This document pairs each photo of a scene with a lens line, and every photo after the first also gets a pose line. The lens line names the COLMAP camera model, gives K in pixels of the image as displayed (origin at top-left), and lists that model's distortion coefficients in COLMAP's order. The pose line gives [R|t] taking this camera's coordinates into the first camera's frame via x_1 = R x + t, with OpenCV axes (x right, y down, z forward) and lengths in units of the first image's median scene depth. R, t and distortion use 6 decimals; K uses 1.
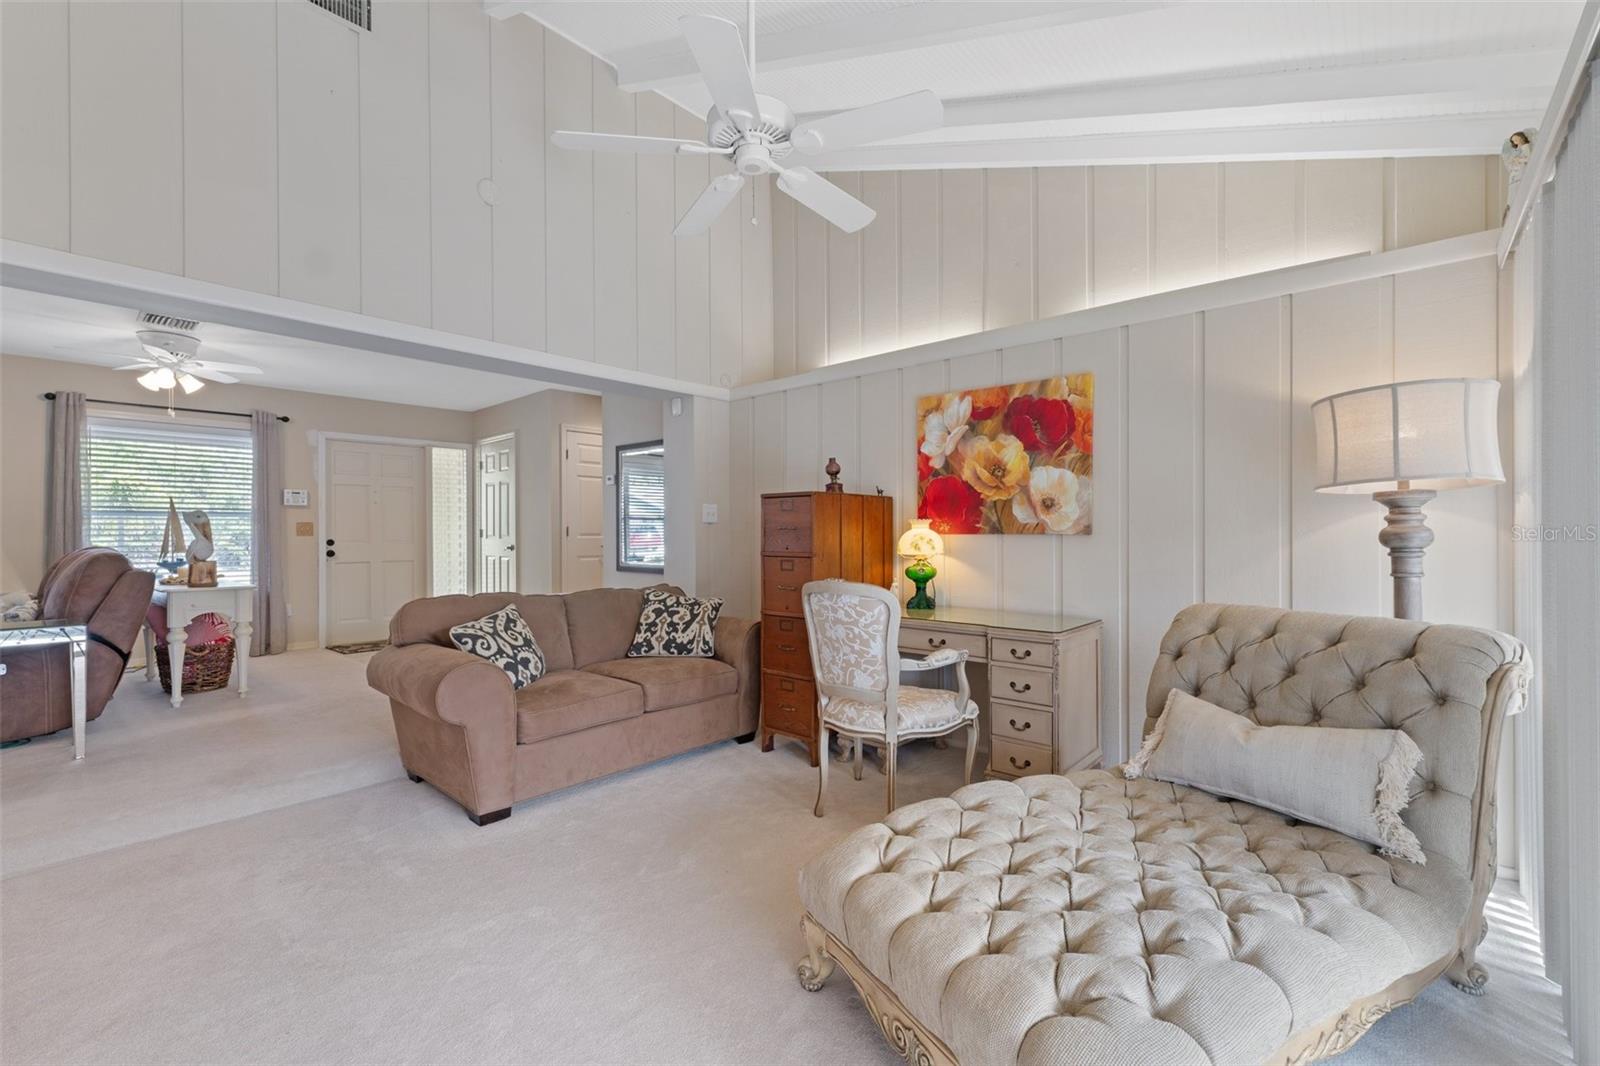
lens RADIAL K [[687.6, 0, 795.5], [0, 687.6, 532.3], [0, 0, 1]] dist [0.000878, 0.001008]
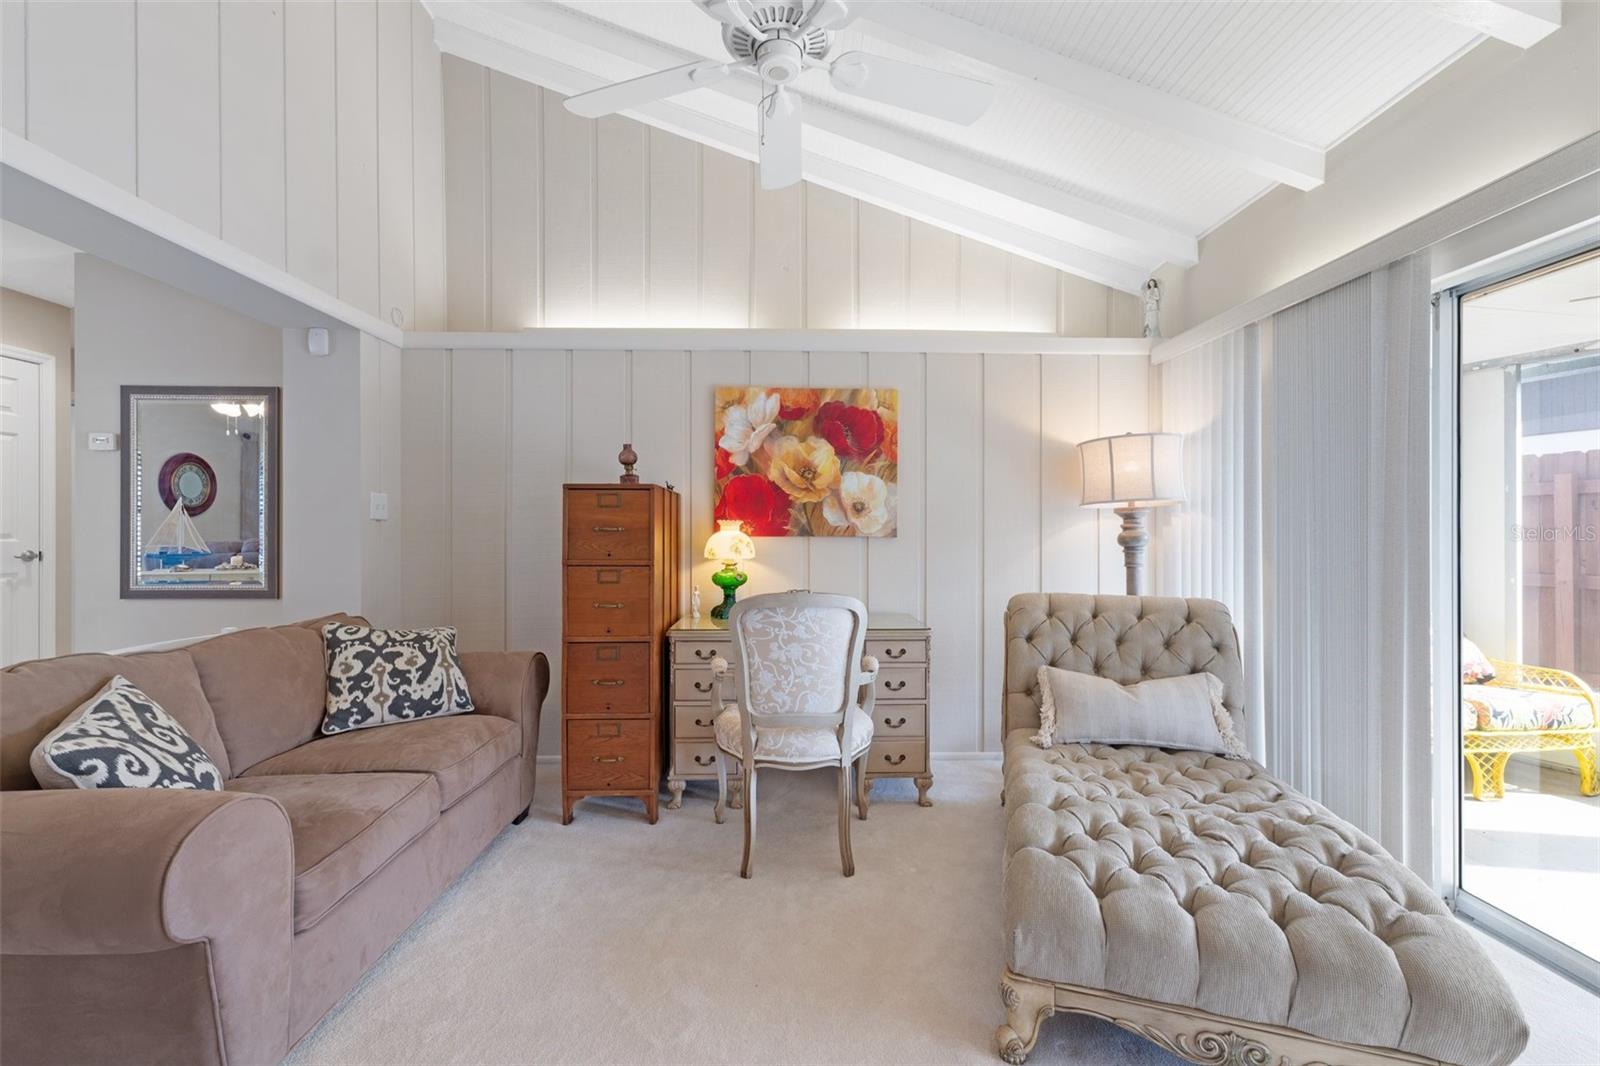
lens RADIAL K [[687.6, 0, 816.2], [0, 687.6, 527.8], [0, 0, 1]] dist [0.000878, 0.001008]
pose [[0.722702, 0.007813, 0.691115, -0.406068], [-0.003593, 0.999965, -0.007547, -0.002585], [-0.691150, 0.002971, 0.722705, 0.286552]]
